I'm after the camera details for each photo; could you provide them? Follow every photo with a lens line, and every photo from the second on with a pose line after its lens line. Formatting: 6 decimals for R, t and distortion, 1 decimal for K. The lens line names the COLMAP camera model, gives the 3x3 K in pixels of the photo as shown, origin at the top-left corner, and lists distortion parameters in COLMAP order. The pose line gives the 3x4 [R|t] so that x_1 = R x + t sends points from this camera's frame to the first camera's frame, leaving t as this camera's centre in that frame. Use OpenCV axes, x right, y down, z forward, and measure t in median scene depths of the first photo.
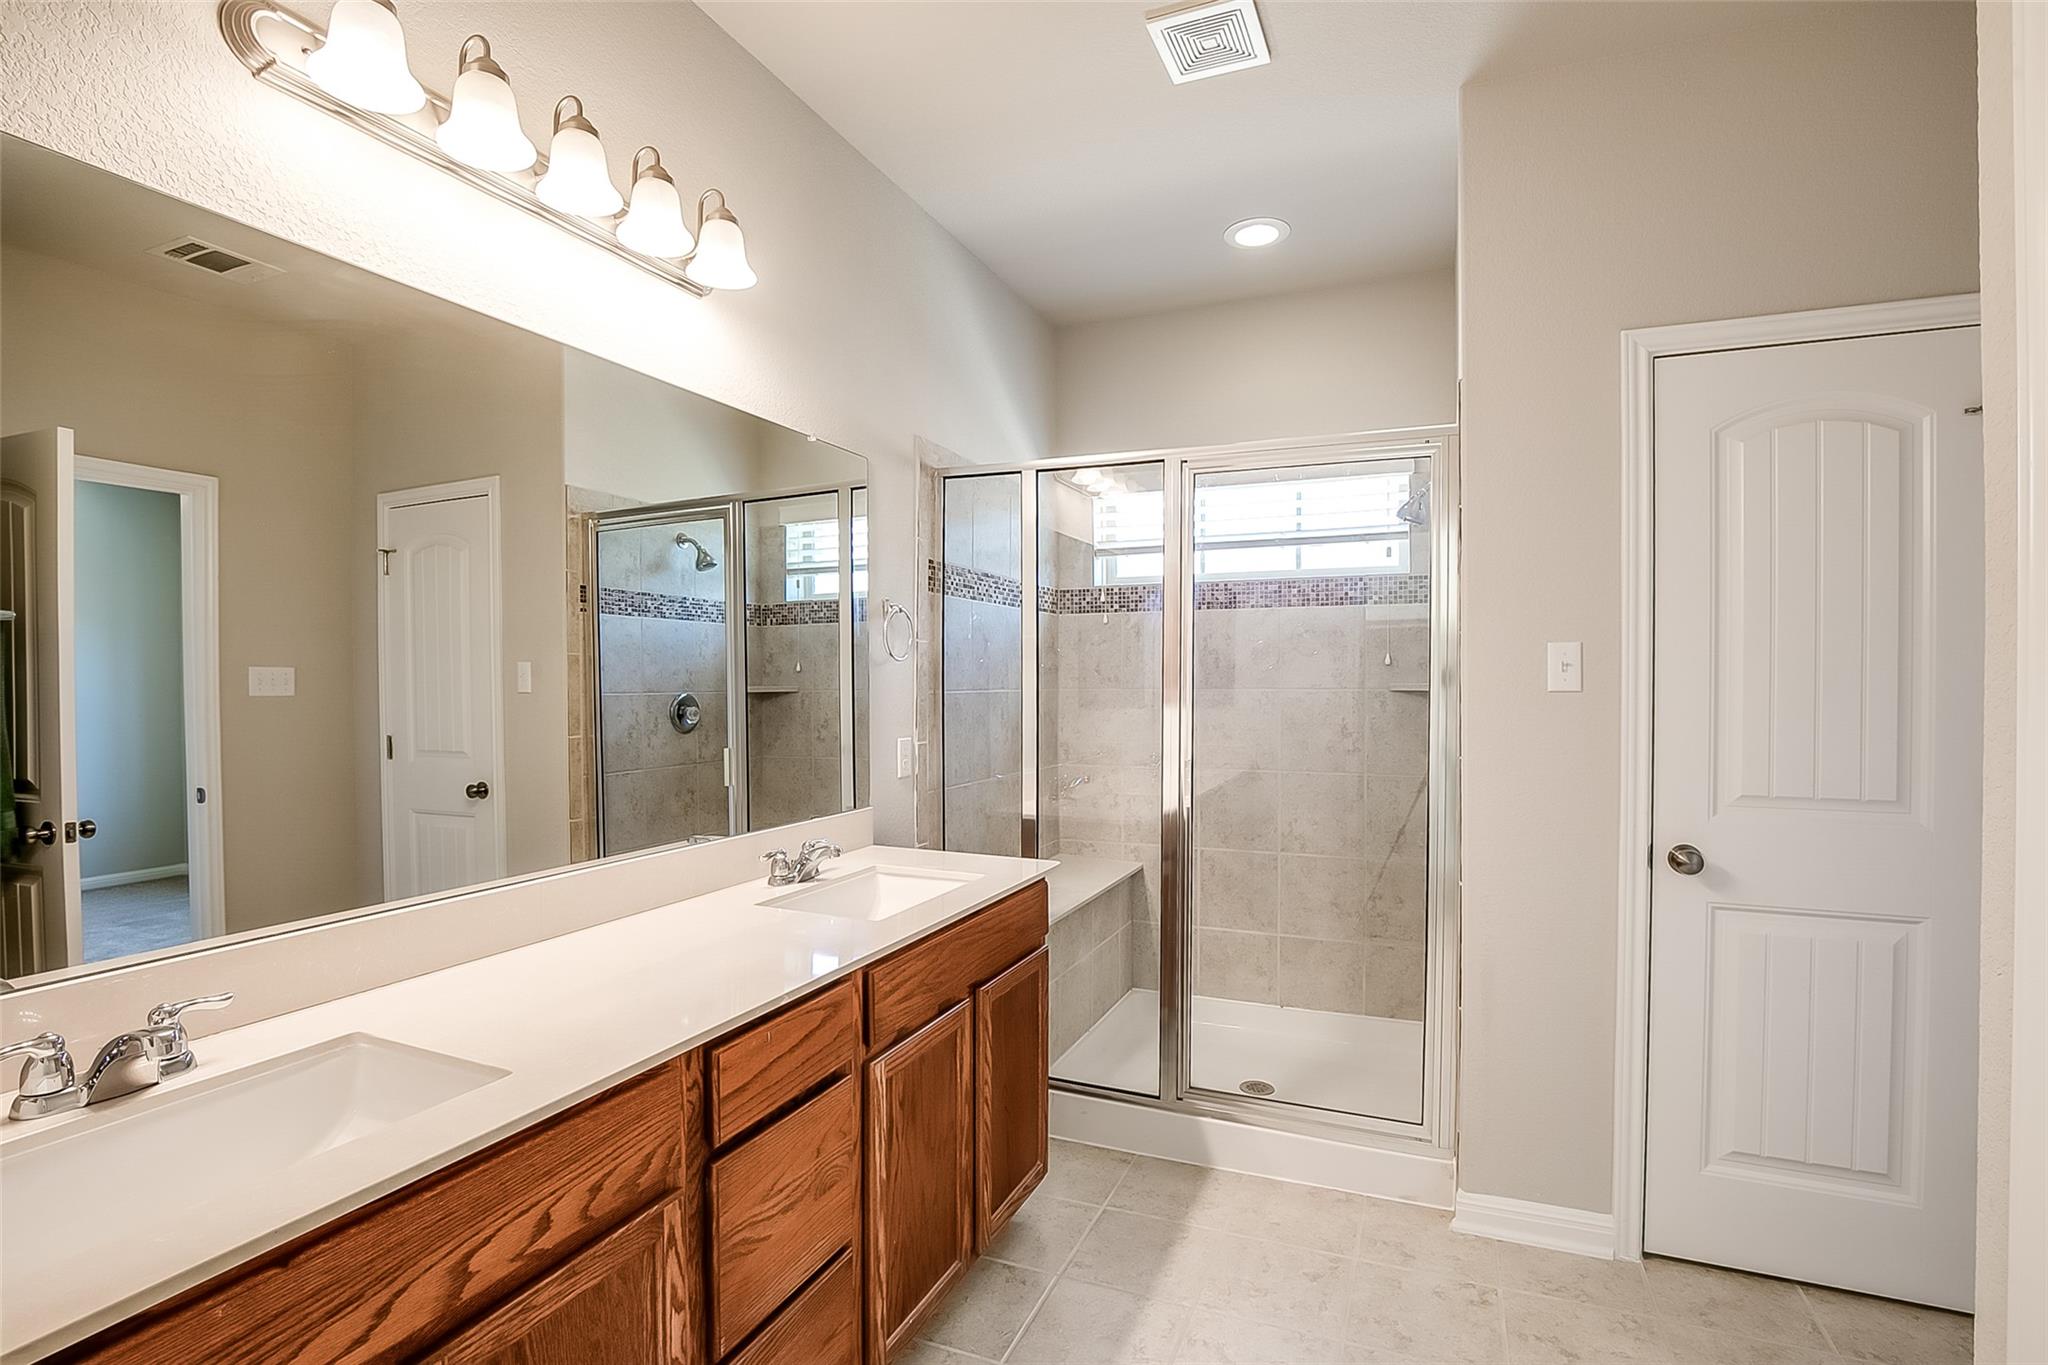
lens RADIAL K [[942.9, 0, 1025.9], [0, 942.9, 685.7], [0, 0, 1]] dist [-0.044667, 0.012390]
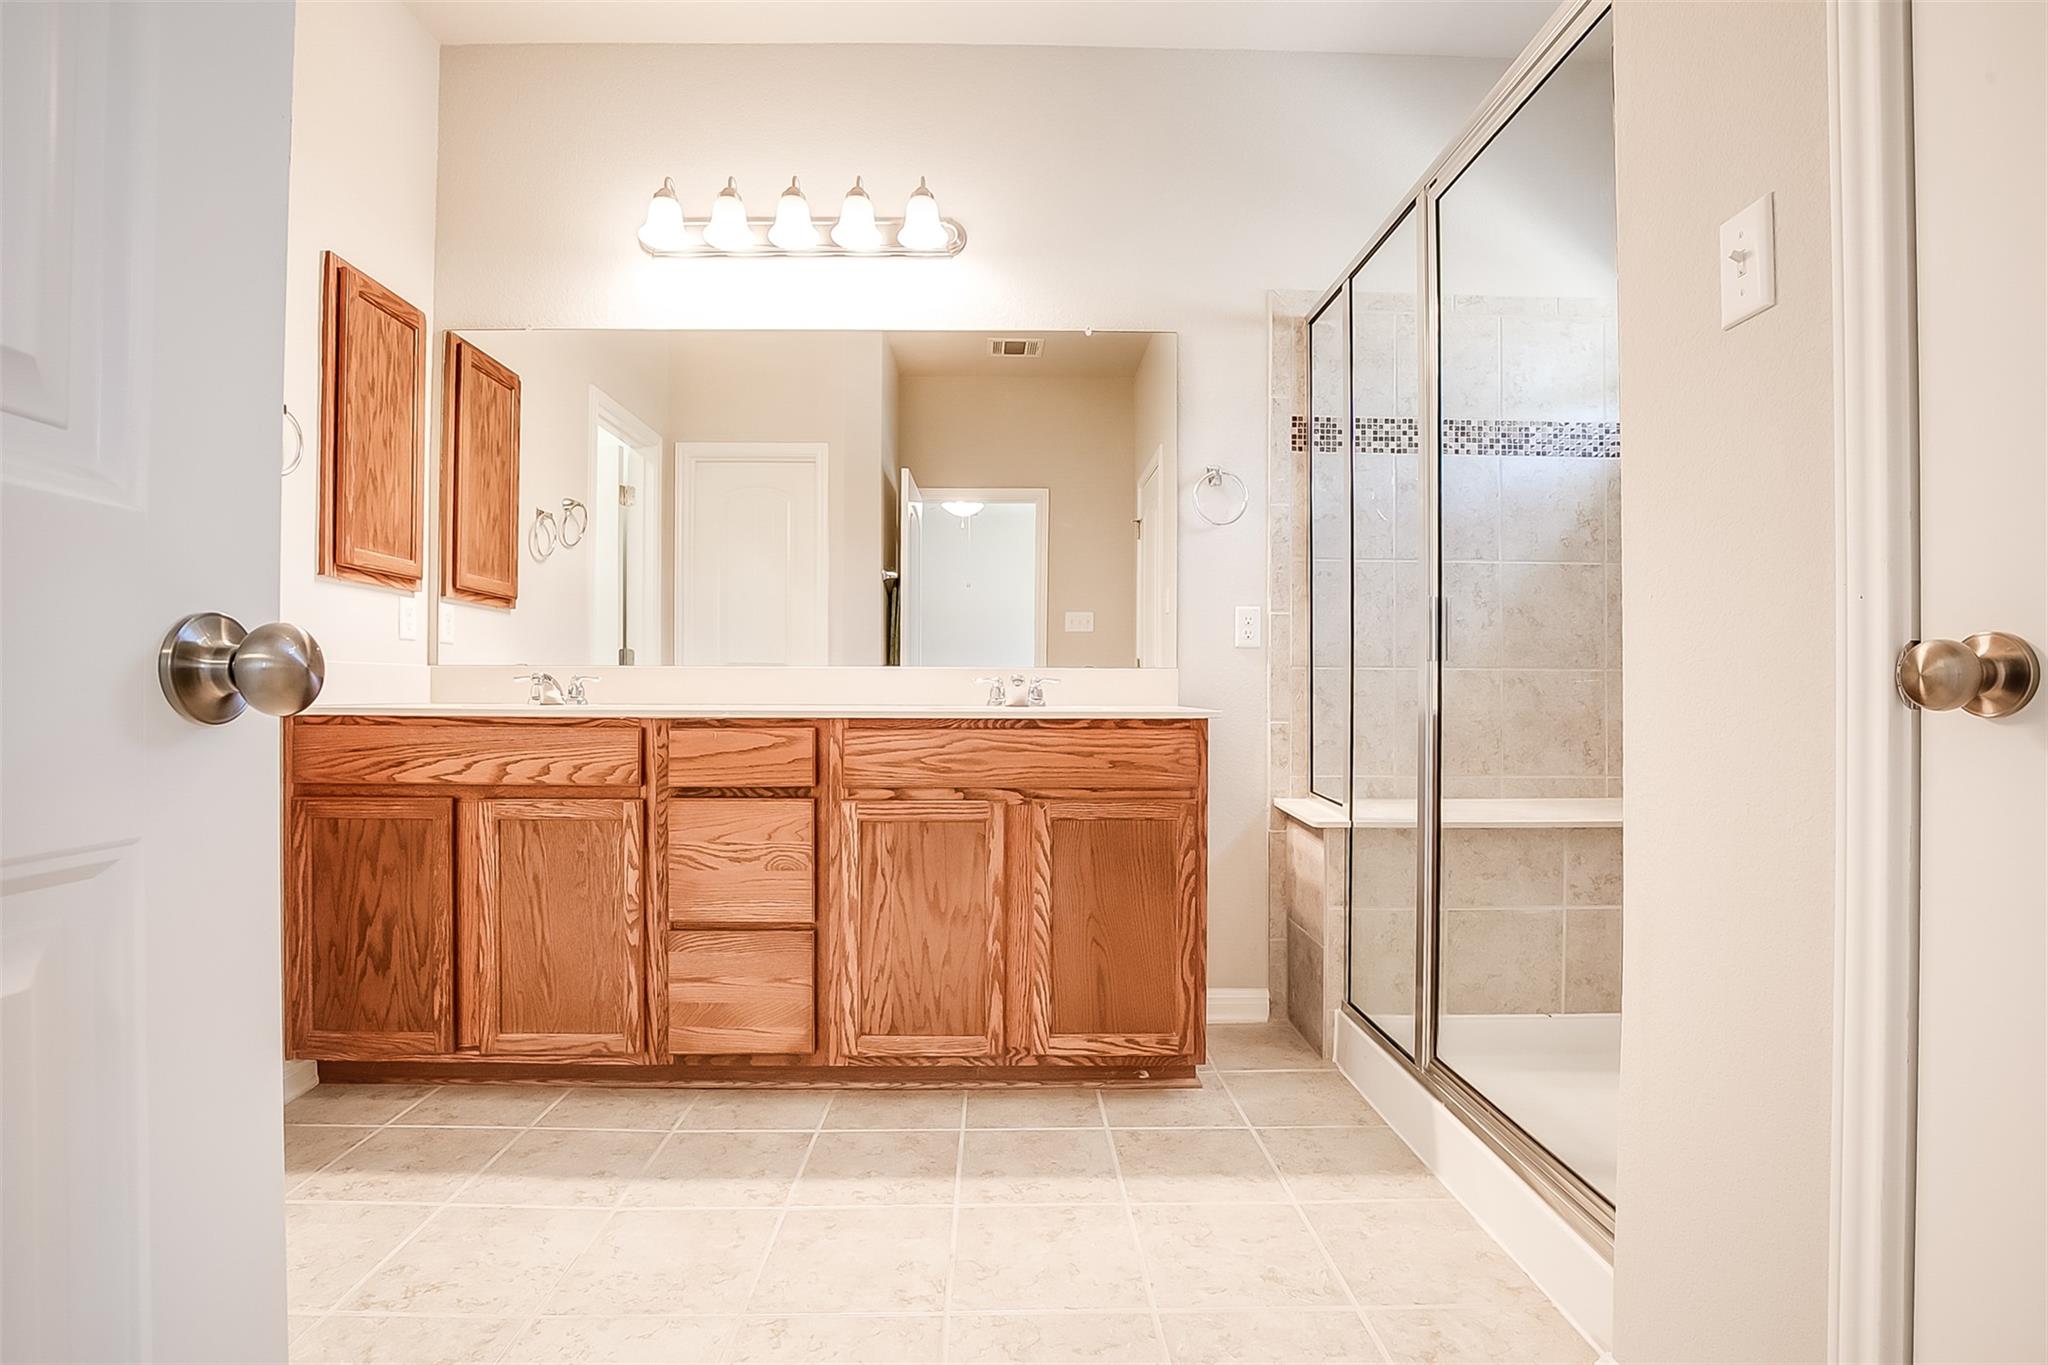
lens RADIAL K [[942.9, 0, 1025.9], [0, 942.9, 685.7], [0, 0, 1]] dist [-0.044667, 0.012390]
pose [[0.425306, -0.007031, -0.905022, 1.306147], [-0.005812, 0.999928, -0.010500, 0.299679], [0.905031, 0.009725, 0.425234, 0.785272]]
